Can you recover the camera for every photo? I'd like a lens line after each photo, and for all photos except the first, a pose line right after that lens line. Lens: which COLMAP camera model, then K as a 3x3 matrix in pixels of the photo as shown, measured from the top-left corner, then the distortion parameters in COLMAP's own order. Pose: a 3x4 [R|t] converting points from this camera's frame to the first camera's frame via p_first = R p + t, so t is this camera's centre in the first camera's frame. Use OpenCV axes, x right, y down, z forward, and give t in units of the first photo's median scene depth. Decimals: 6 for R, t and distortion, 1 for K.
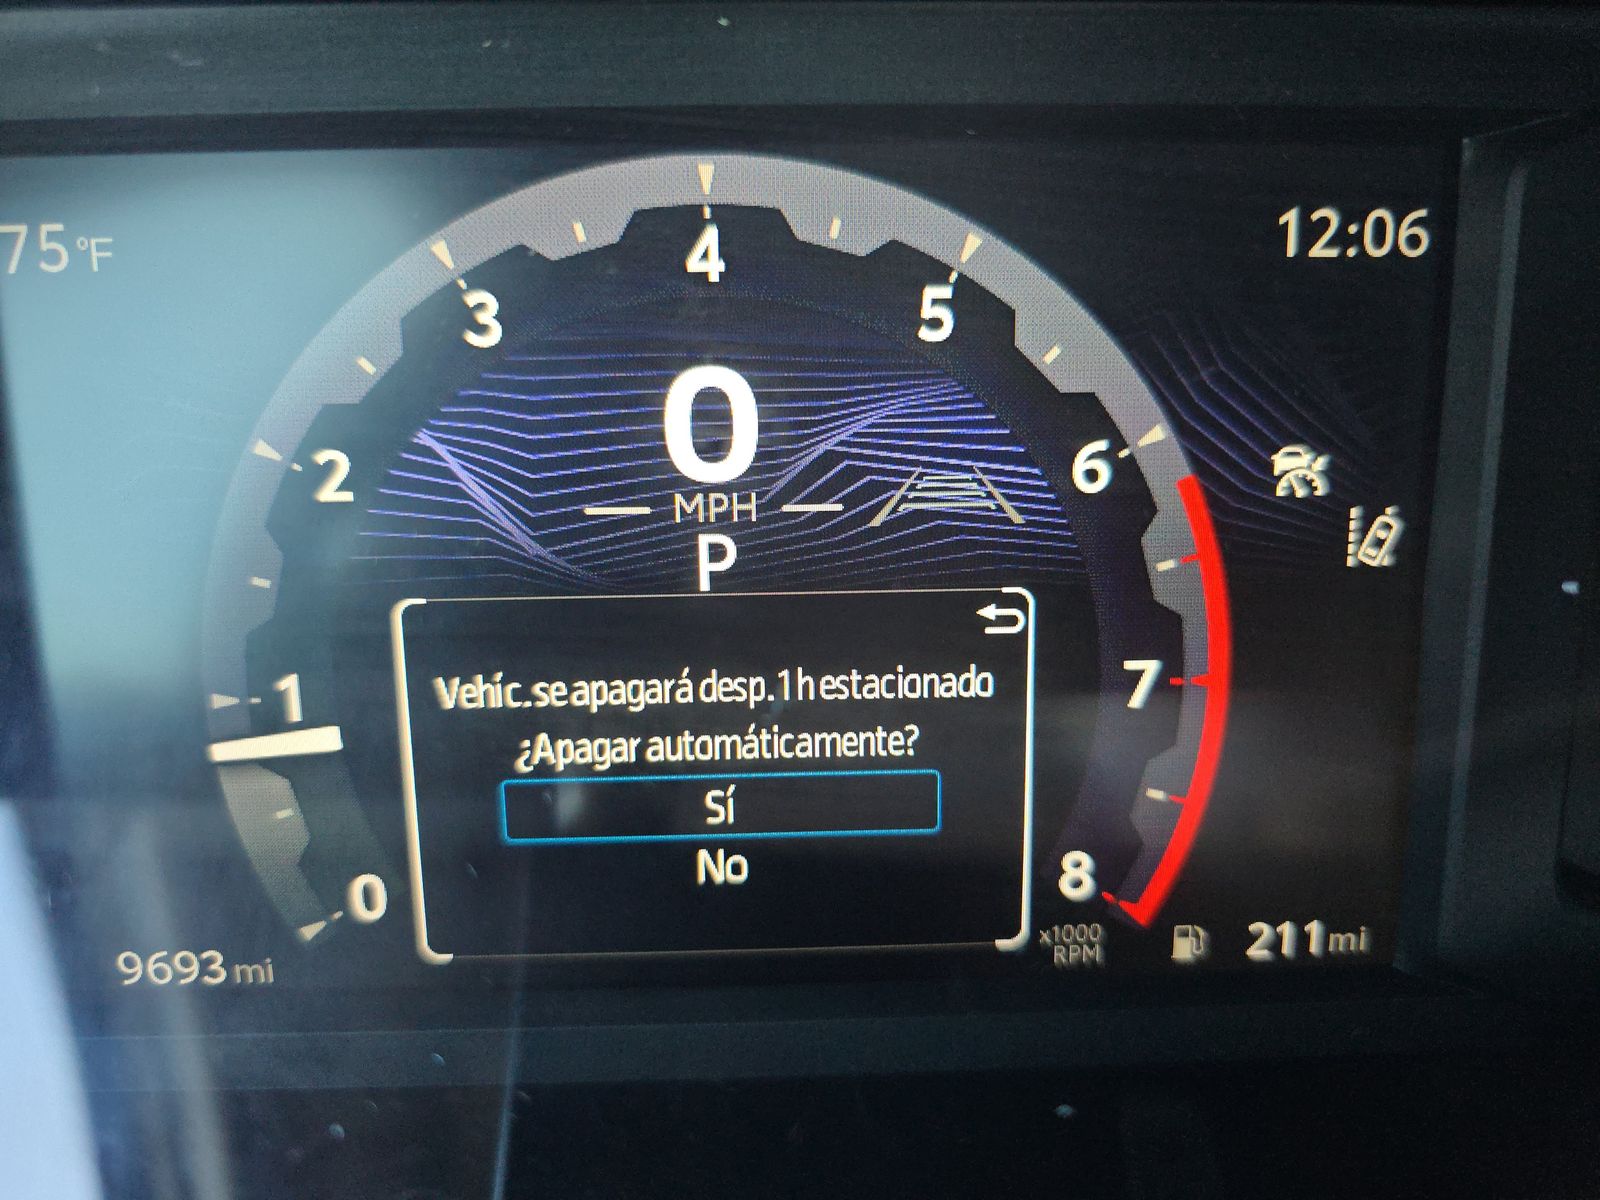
lens RADIAL K [[1058.1, 0, 797.2], [0, 1058.1, 600.9], [0, 0, 1]] dist [-0.032389, 0.000481]
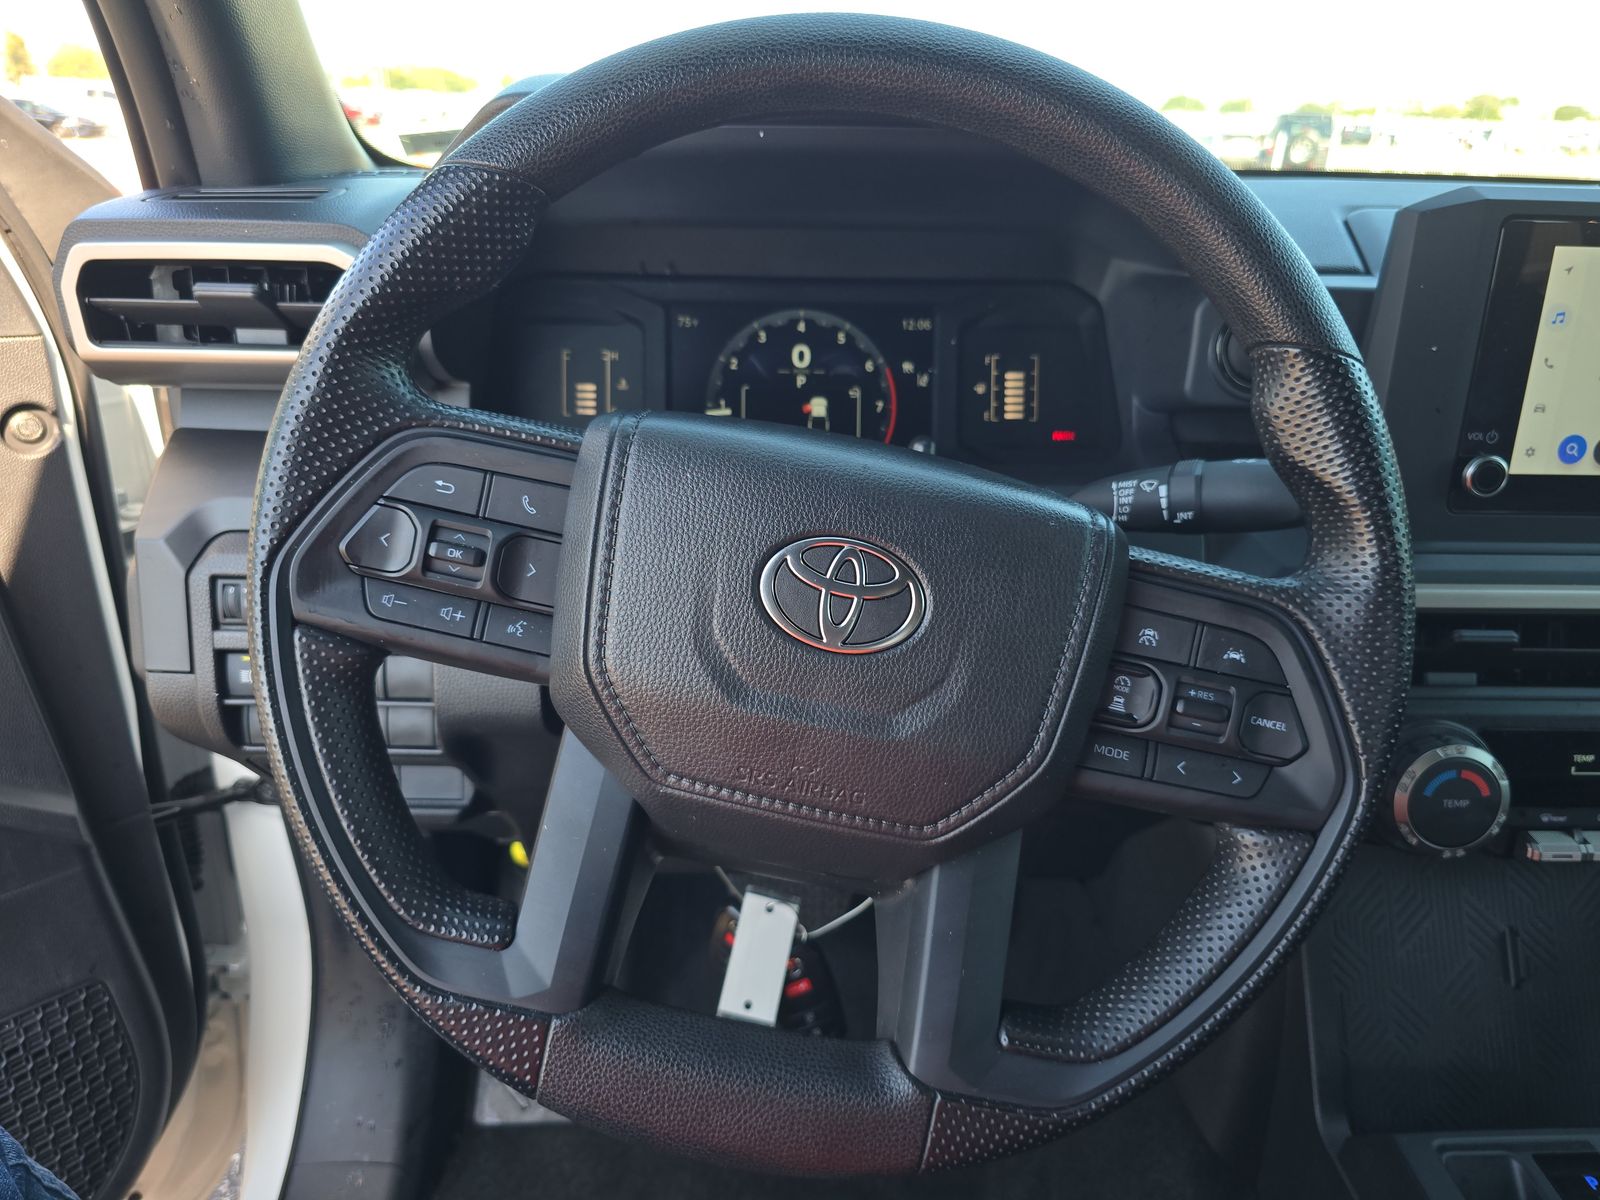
lens RADIAL K [[1058.1, 0, 801.8], [0, 1058.1, 593.9], [0, 0, 1]] dist [-0.032389, 0.000481]
pose [[0.996538, 0.042624, -0.071377, 0.371153], [-0.049050, 0.994657, -0.090834, 1.578412], [0.067124, 0.094020, 0.993305, -4.390828]]
